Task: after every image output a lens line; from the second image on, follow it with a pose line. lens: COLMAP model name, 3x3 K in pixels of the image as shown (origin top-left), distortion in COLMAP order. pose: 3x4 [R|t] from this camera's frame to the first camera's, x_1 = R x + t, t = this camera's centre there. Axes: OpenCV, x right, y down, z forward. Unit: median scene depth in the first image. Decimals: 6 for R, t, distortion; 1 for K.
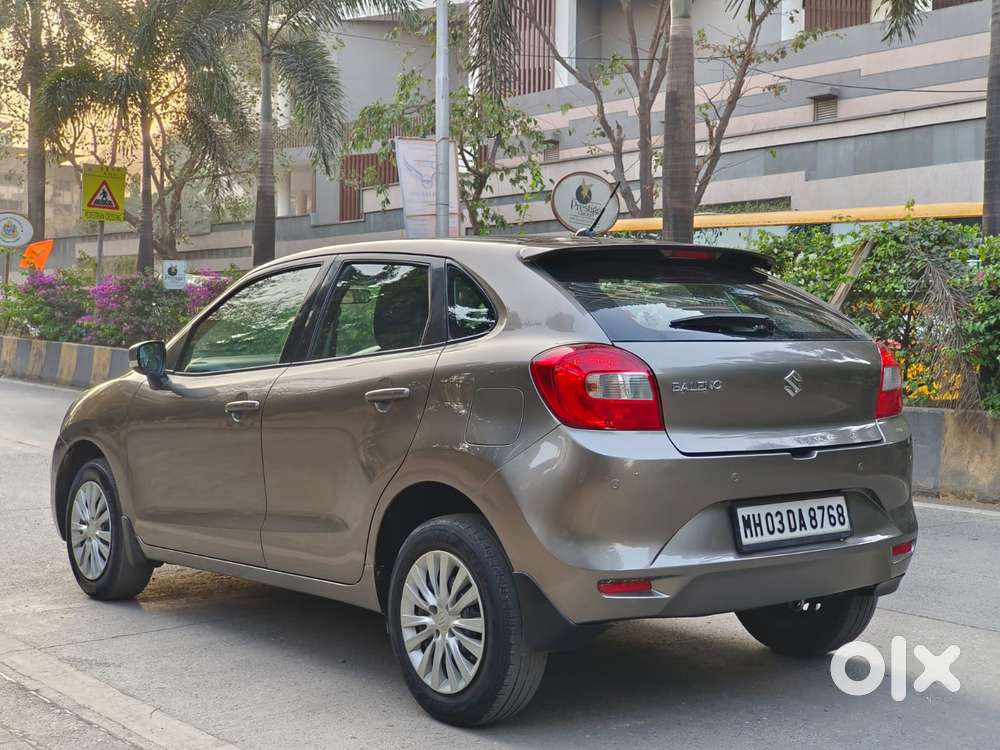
lens RADIAL K [[1428.2, 0, 497.3], [0, 1428.2, 398.4], [0, 0, 1]] dist [0.244957, -0.843925]
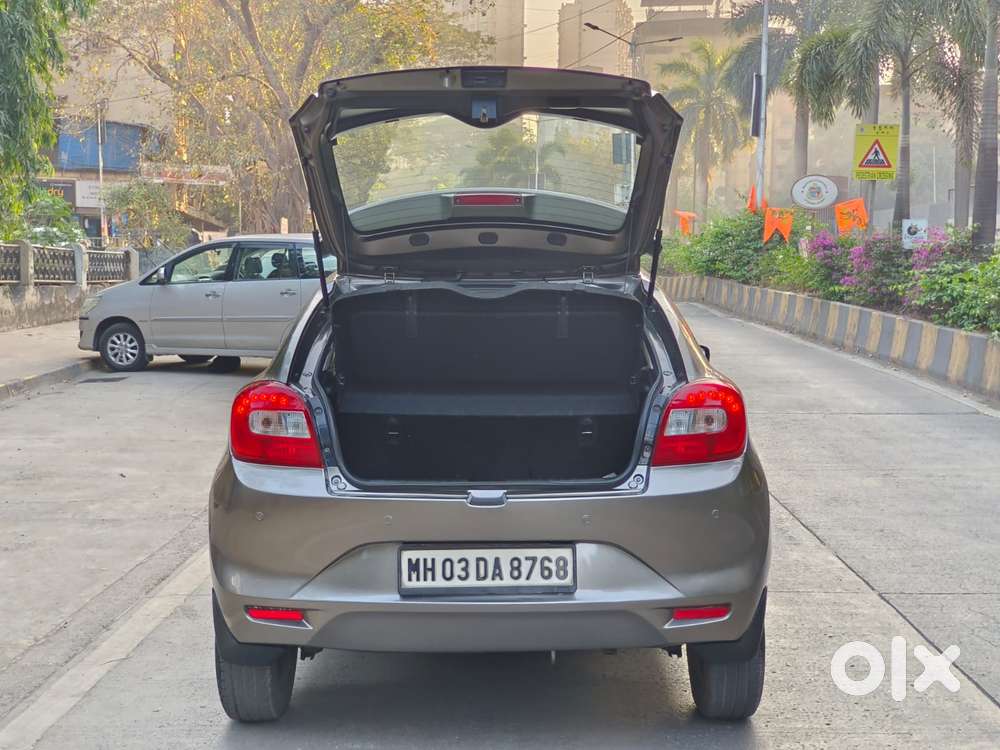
lens RADIAL K [[1428.2, 0, 497.3], [0, 1428.2, 398.4], [0, 0, 1]] dist [0.244957, -0.843925]
pose [[0.778098, 0.046500, -0.626419, 0.796073], [-0.020658, 0.998611, 0.048468, -0.074593], [0.627803, -0.024772, 0.777978, 0.260700]]
